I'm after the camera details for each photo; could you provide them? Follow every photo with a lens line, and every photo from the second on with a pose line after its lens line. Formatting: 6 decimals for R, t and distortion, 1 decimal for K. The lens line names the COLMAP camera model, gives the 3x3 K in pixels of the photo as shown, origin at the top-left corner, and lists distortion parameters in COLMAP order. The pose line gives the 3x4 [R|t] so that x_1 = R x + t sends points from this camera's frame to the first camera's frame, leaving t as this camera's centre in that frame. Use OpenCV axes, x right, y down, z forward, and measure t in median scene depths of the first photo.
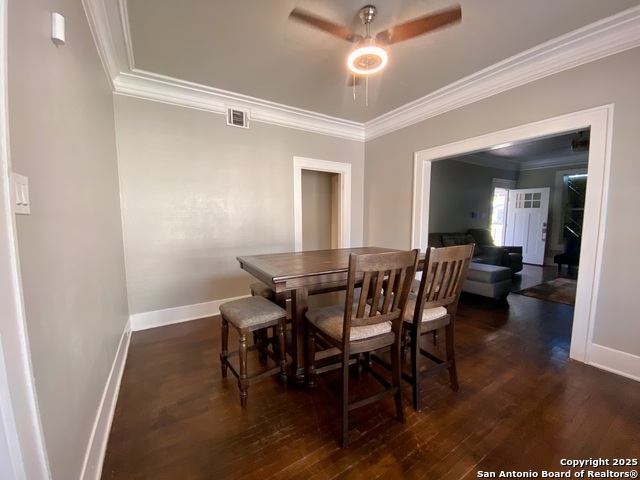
lens RADIAL K [[260.9, 0, 318.4], [0, 260.9, 239.8], [0, 0, 1]] dist [0.033037, -0.024493]
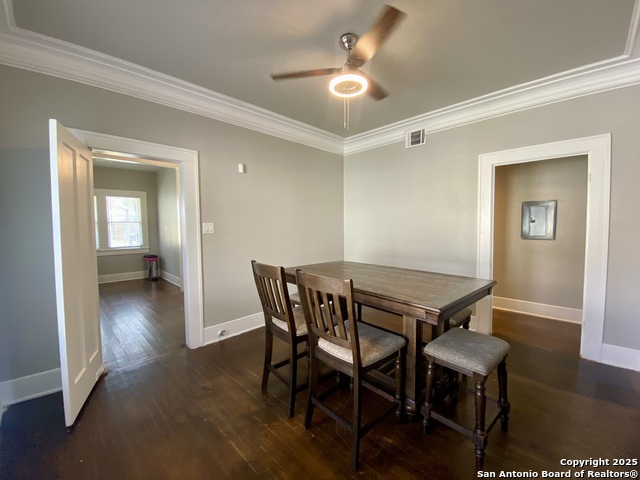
lens RADIAL K [[260.9, 0, 318.4], [0, 260.9, 239.8], [0, 0, 1]] dist [0.033037, -0.024493]
pose [[0.224103, 0.043329, -0.973602, 0.685543], [-0.094307, 0.995287, 0.022587, -0.031461], [0.969992, 0.086755, 0.227133, 0.403236]]
